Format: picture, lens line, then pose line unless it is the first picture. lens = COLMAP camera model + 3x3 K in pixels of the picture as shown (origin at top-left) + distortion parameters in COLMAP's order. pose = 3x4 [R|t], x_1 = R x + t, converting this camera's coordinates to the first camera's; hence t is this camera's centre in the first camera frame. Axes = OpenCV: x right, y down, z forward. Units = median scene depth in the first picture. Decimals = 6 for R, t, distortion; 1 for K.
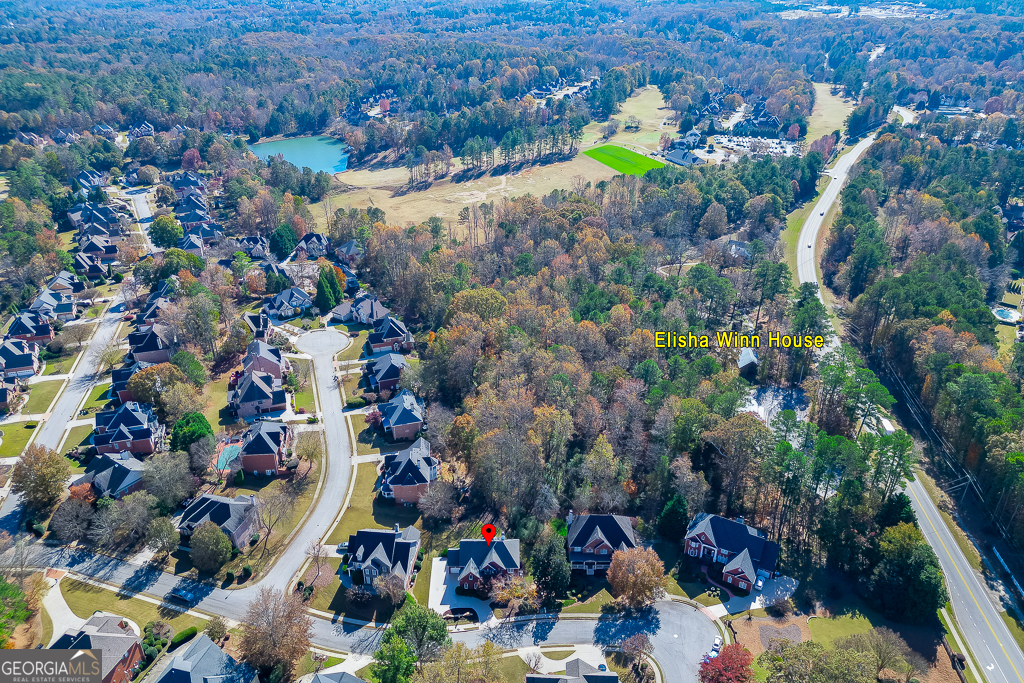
lens RADIAL K [[718.9, 0, 506.4], [0, 718.9, 345.3], [0, 0, 1]] dist [0.078109, -0.068044]
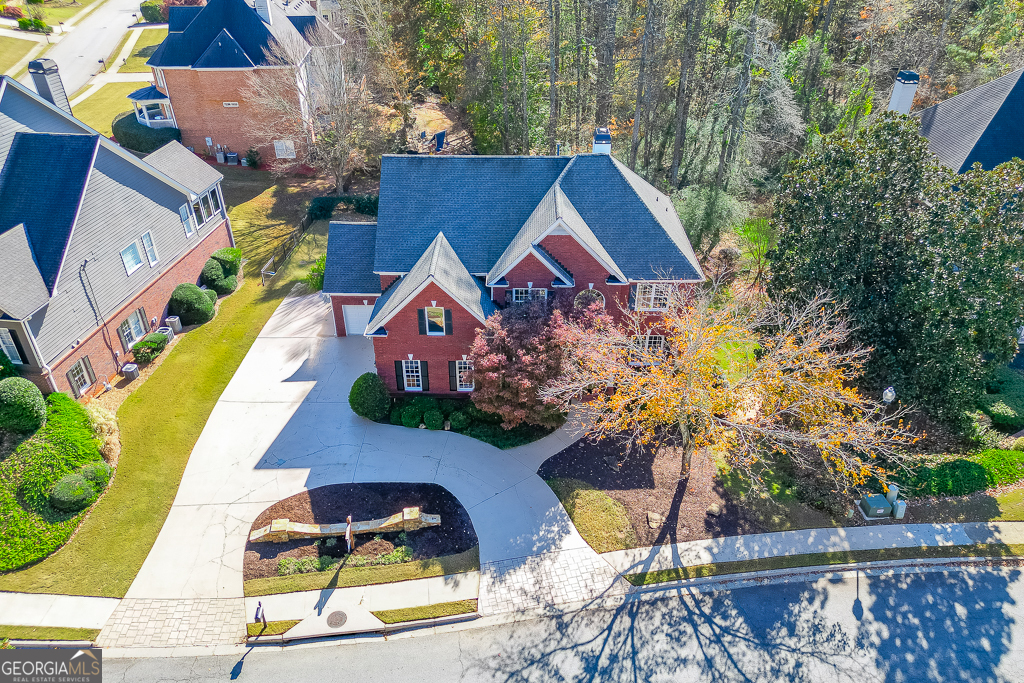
lens RADIAL K [[718.9, 0, 506.4], [0, 718.9, 345.3], [0, 0, 1]] dist [0.078109, -0.068044]
pose [[0.999936, 0.005645, -0.009758, -0.017685], [-0.004809, 0.996481, 0.083684, 0.183091], [0.010196, -0.083632, 0.996445, 0.485193]]
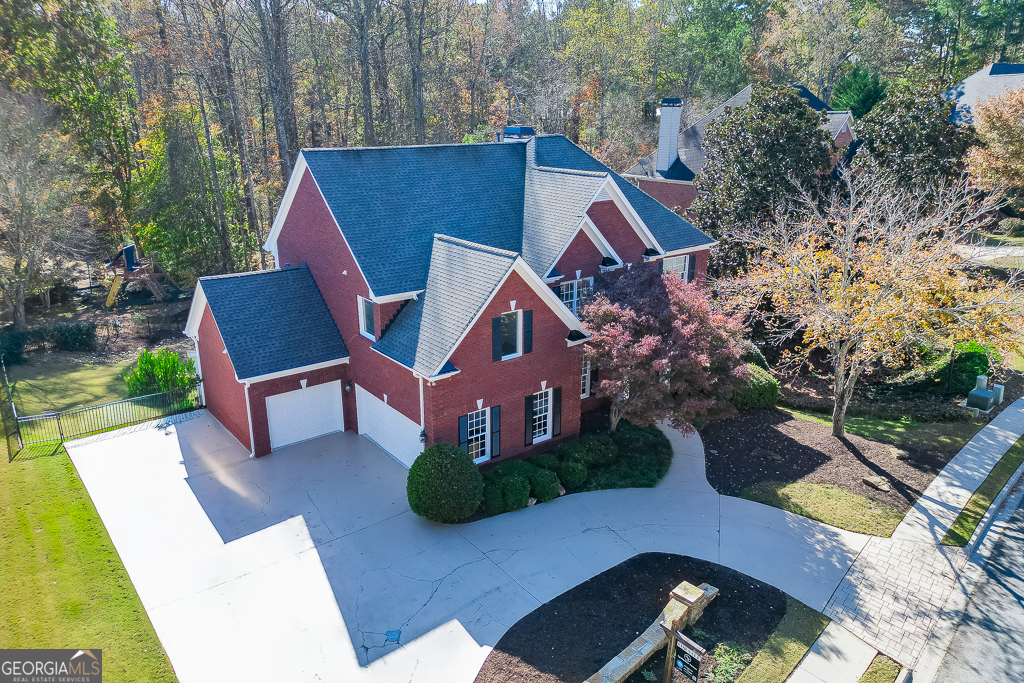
lens RADIAL K [[718.9, 0, 506.4], [0, 718.9, 345.3], [0, 0, 1]] dist [0.078109, -0.068044]
pose [[0.787999, -0.191822, 0.585031, -0.069685], [0.290455, 0.953660, -0.078534, 0.194523], [-0.542856, 0.231810, 0.807199, 0.533040]]
